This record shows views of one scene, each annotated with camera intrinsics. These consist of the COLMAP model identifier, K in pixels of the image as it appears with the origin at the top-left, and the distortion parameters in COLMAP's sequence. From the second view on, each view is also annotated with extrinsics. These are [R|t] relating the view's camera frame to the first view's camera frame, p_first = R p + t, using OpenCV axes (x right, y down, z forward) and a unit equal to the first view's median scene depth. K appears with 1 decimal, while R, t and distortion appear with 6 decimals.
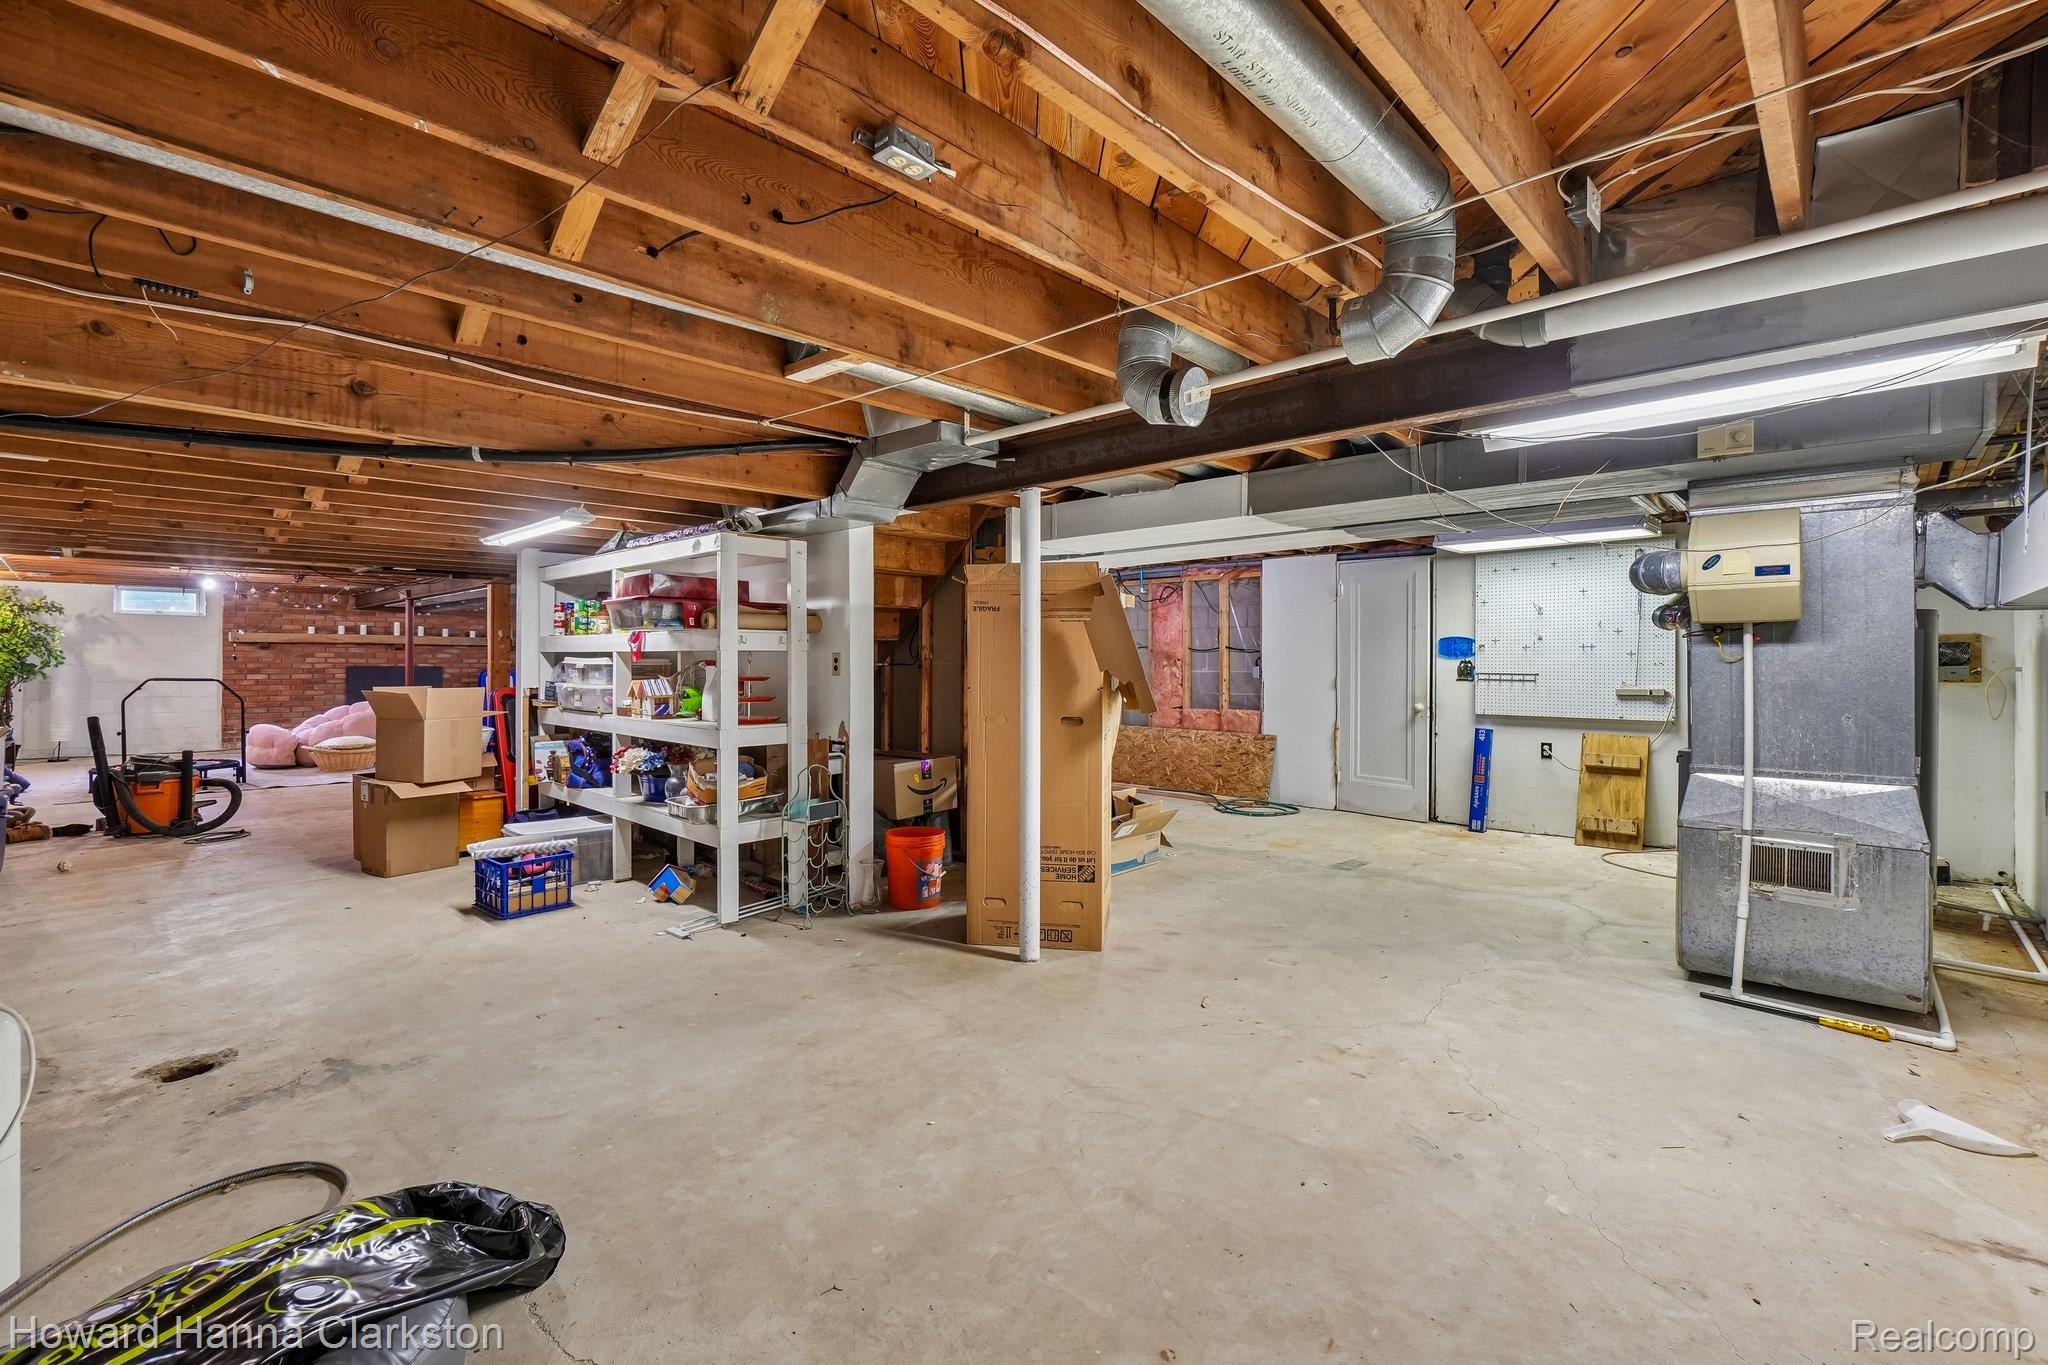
lens RADIAL K [[882.7, 0, 1023.8], [0, 882.7, 667.5], [0, 0, 1]] dist [0.000216, 0.002129]
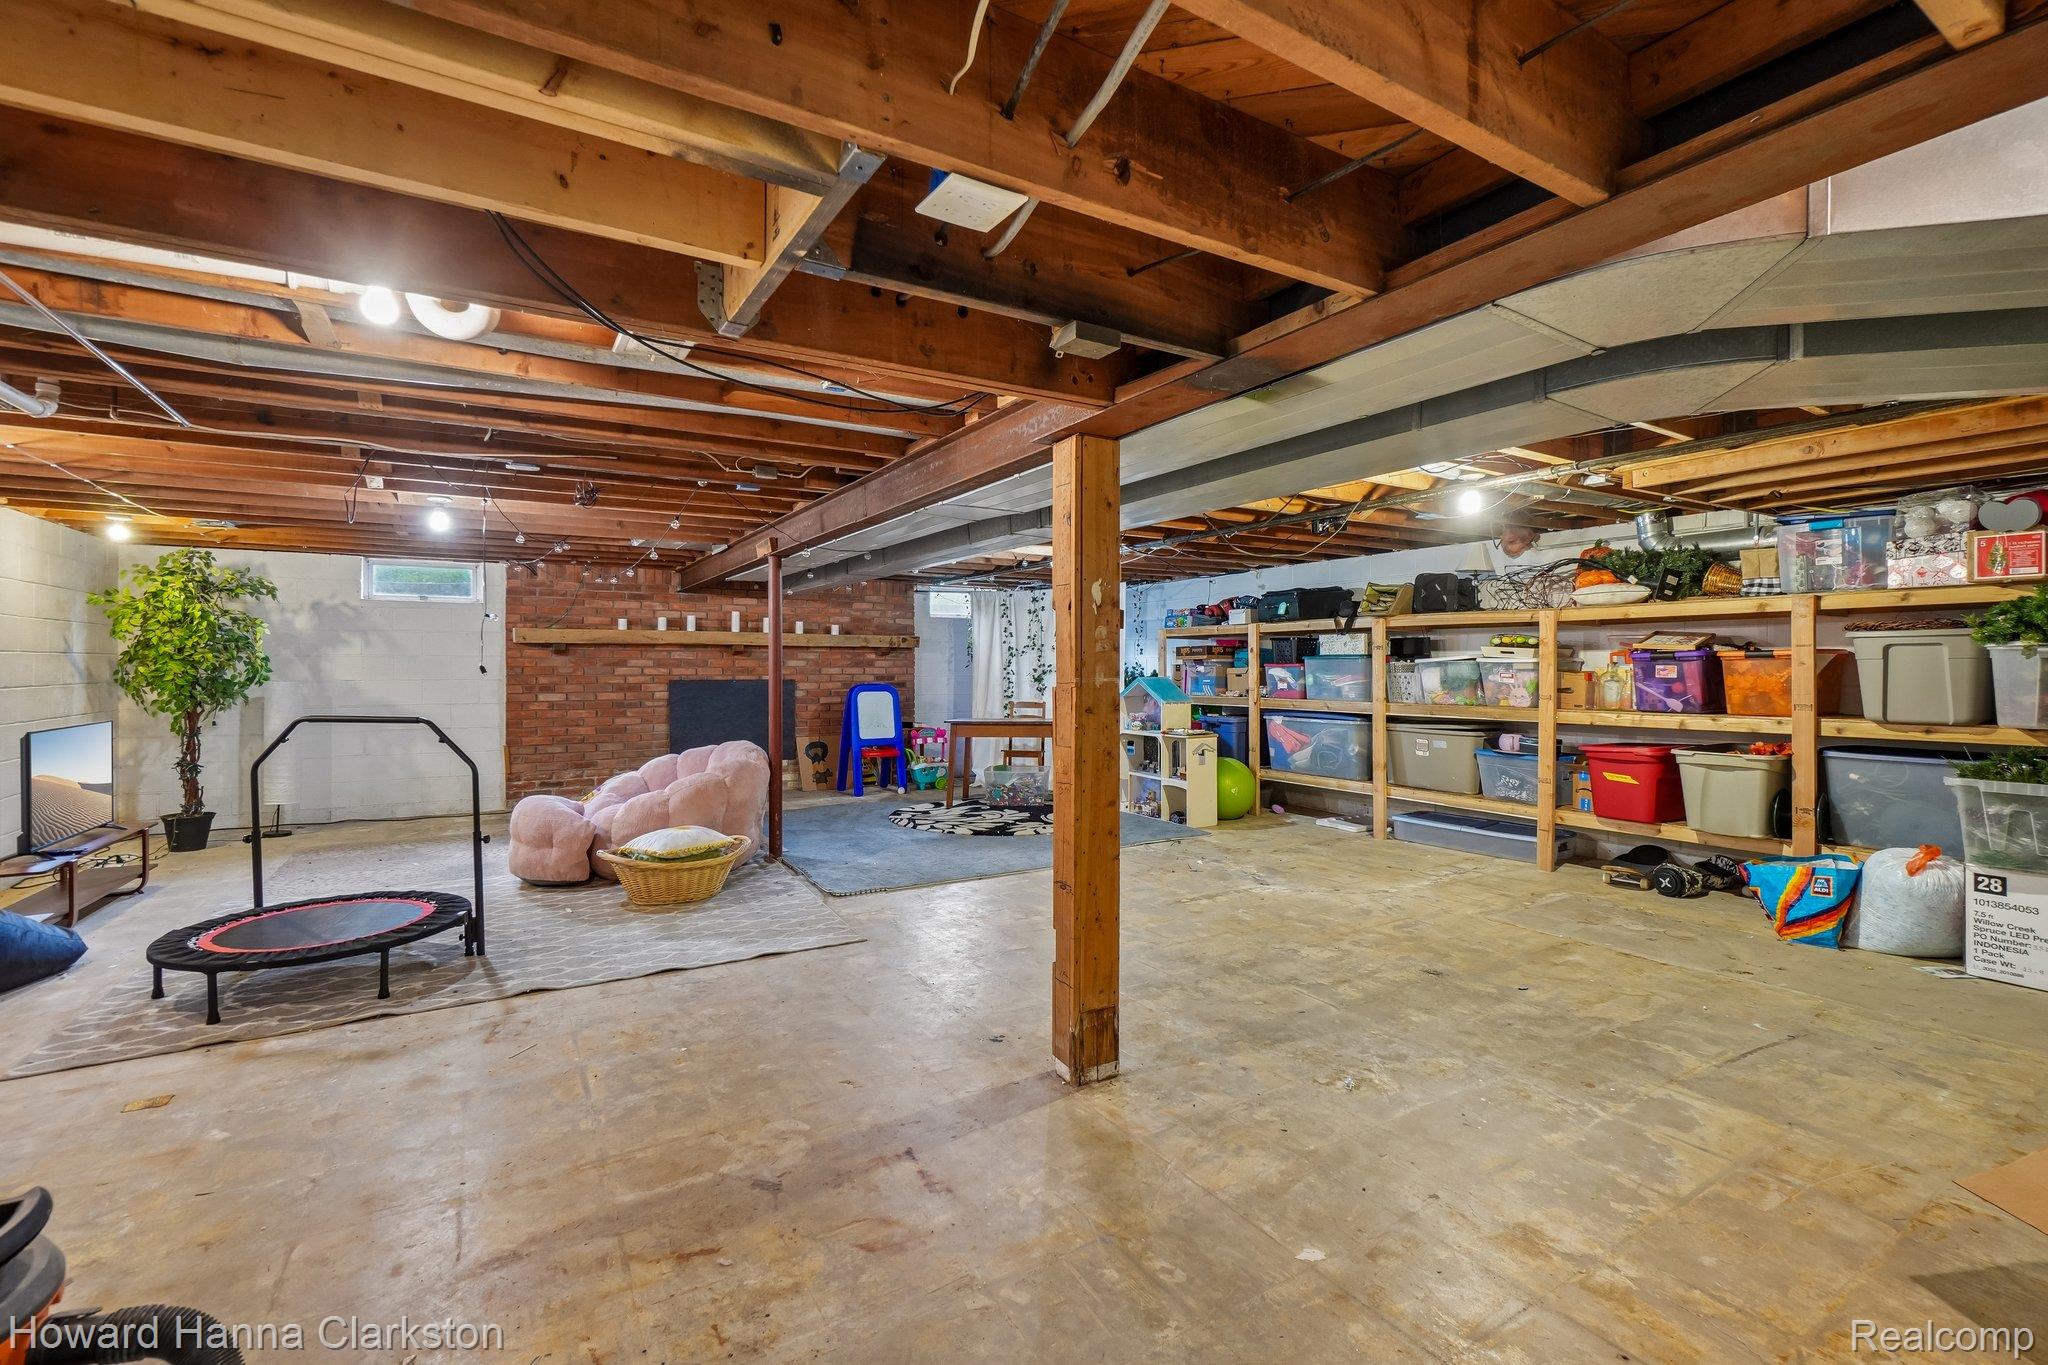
lens RADIAL K [[882.7, 0, 1021.4], [0, 882.7, 678.5], [0, 0, 1]] dist [0.000216, 0.002129]
pose [[0.964967, -0.002226, -0.262362, -0.369978], [0.003587, 0.999982, 0.004709, -0.004948], [0.262347, -0.005485, 0.964958, 0.471659]]
